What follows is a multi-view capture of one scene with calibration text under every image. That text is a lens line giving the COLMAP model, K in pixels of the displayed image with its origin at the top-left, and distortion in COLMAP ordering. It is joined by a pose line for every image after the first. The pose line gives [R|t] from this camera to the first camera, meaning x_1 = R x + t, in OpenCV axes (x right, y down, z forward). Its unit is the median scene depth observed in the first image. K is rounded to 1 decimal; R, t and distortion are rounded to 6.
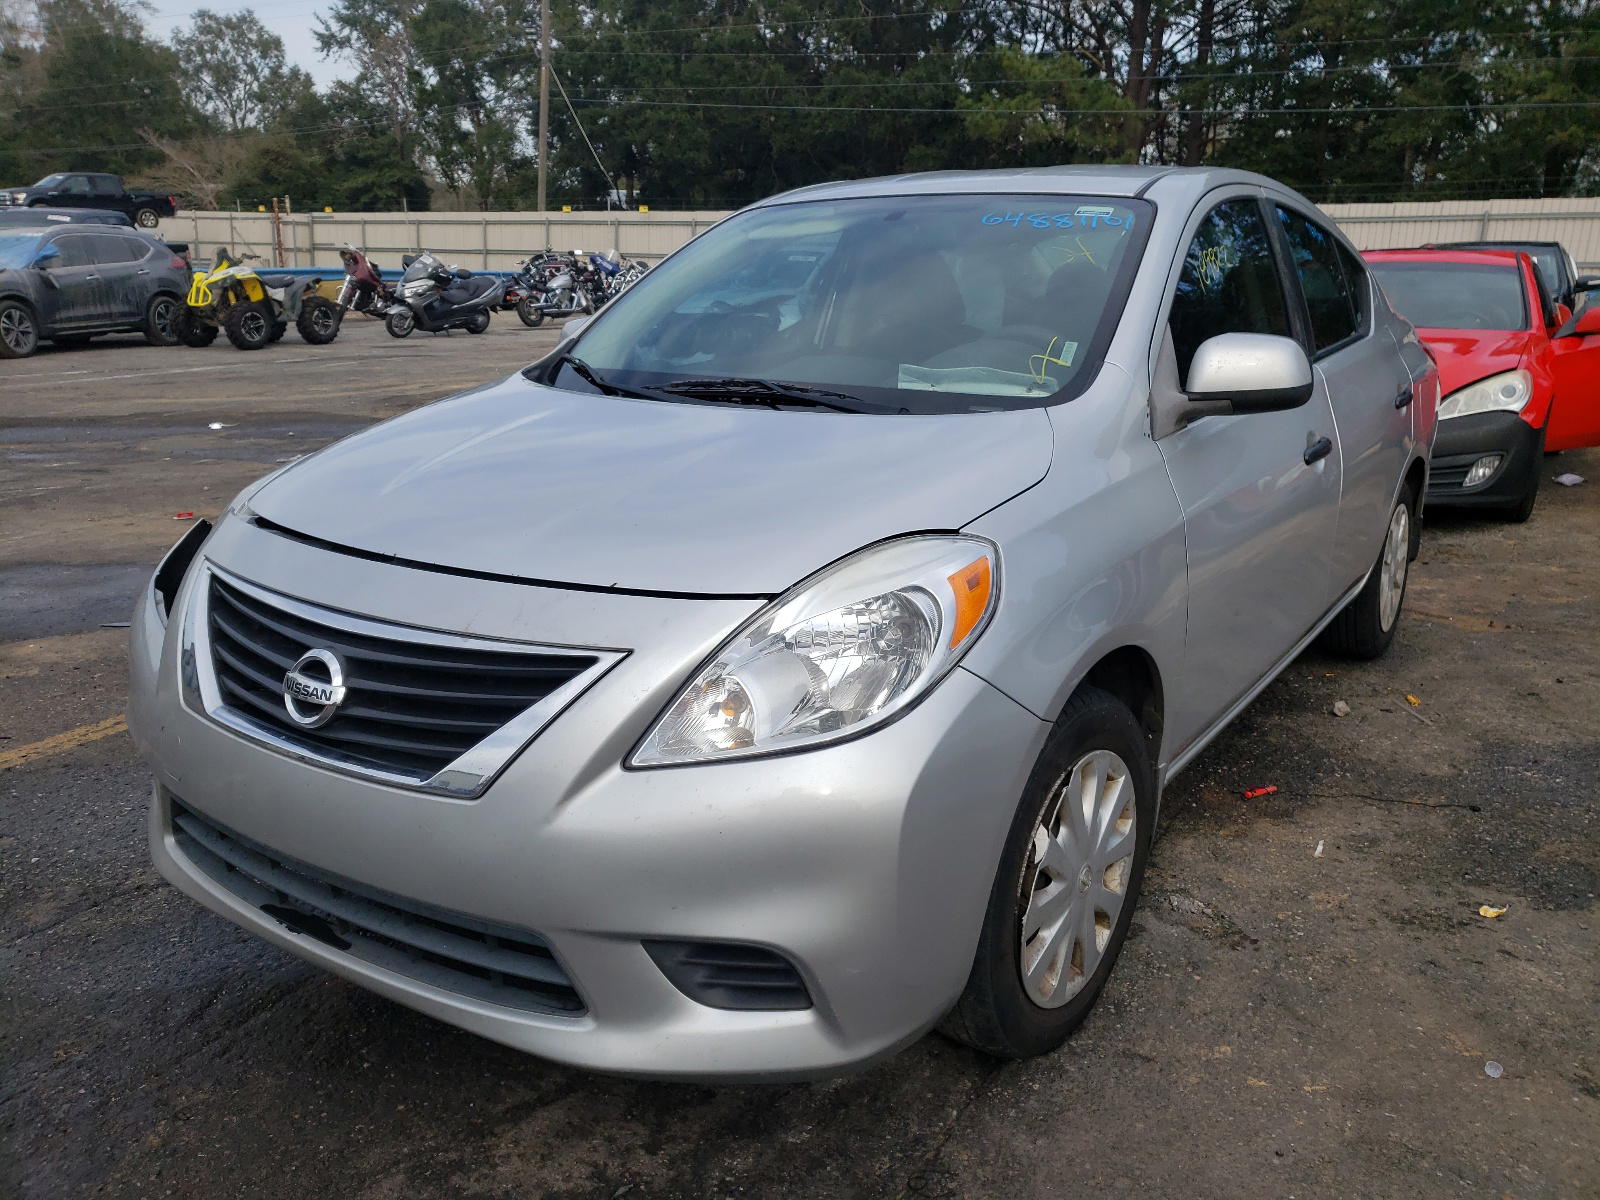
lens RADIAL K [[1187.1, 0, 800.0], [0, 1187.1, 600.0], [0, 0, 1]] dist [-0.002645, 0.006031]
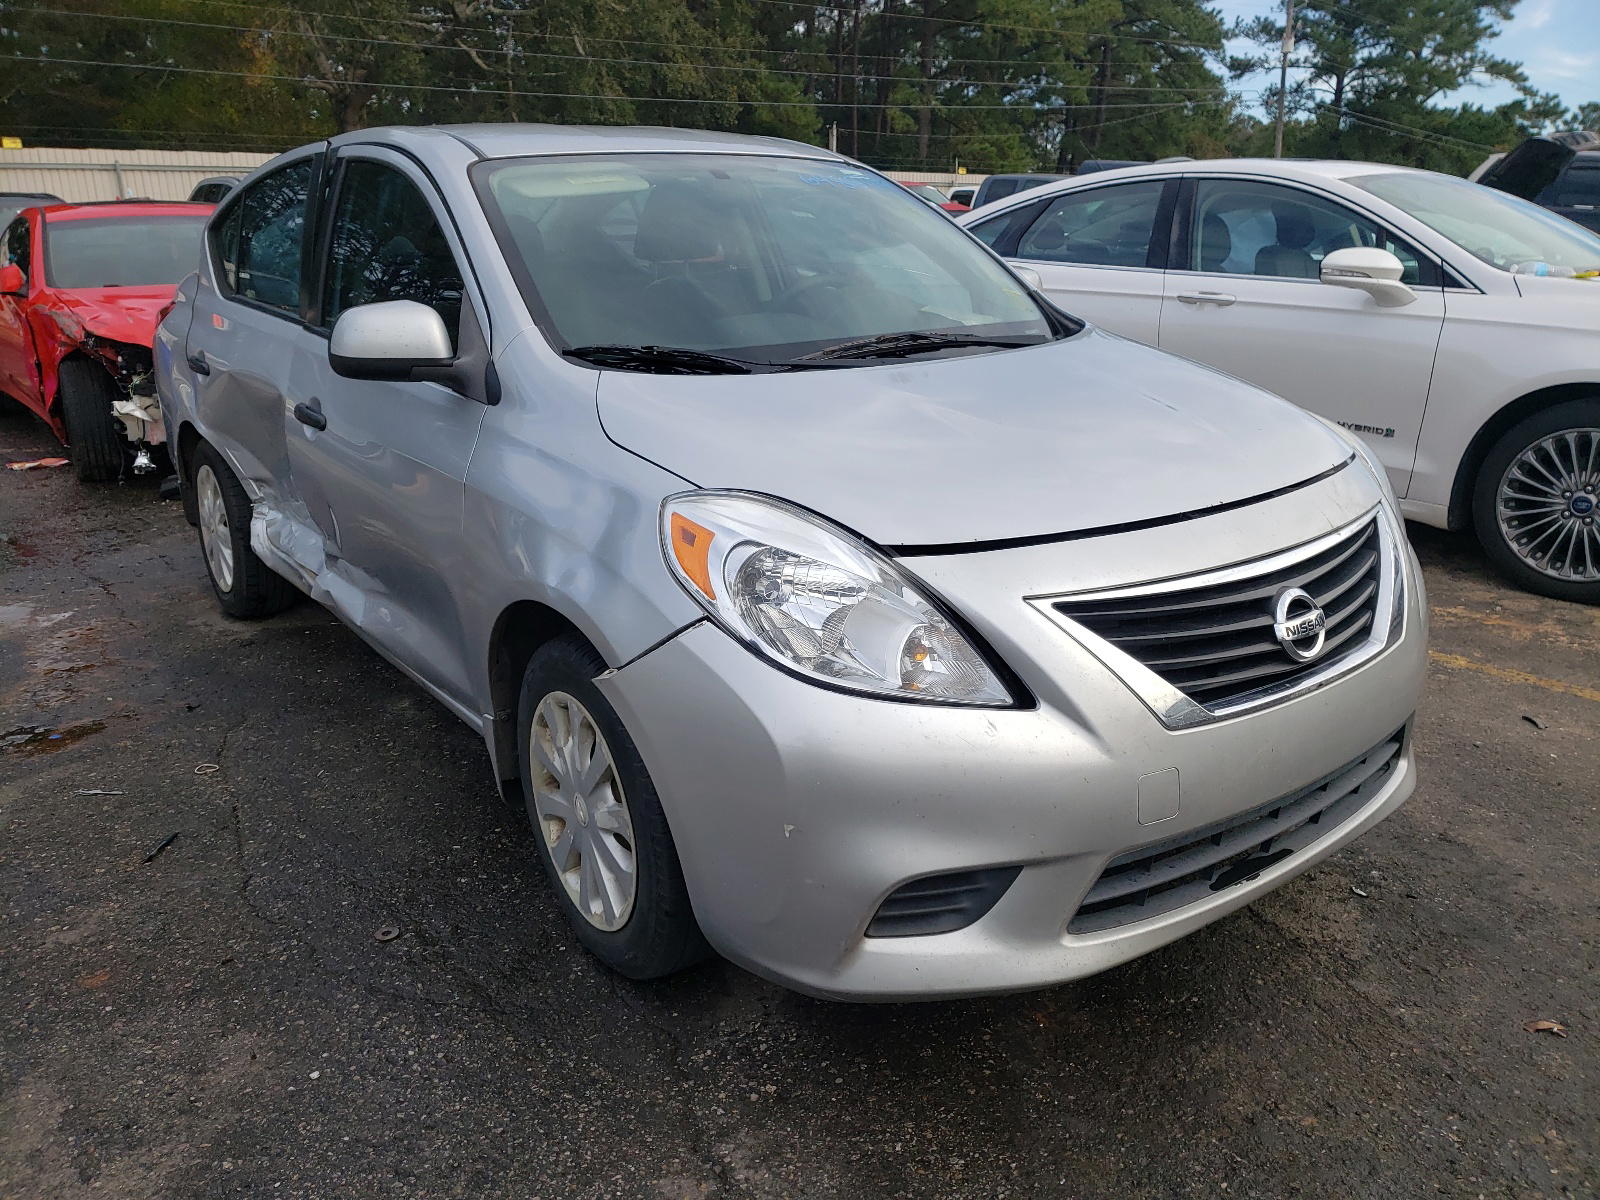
lens RADIAL K [[1187.1, 0, 800.0], [0, 1187.1, 600.0], [0, 0, 1]] dist [-0.002645, 0.006031]
pose [[0.366835, -0.298694, 0.881030, -1.378958], [0.263106, 0.941698, 0.209713, -0.266201], [-0.892304, 0.154874, 0.424036, 0.852827]]
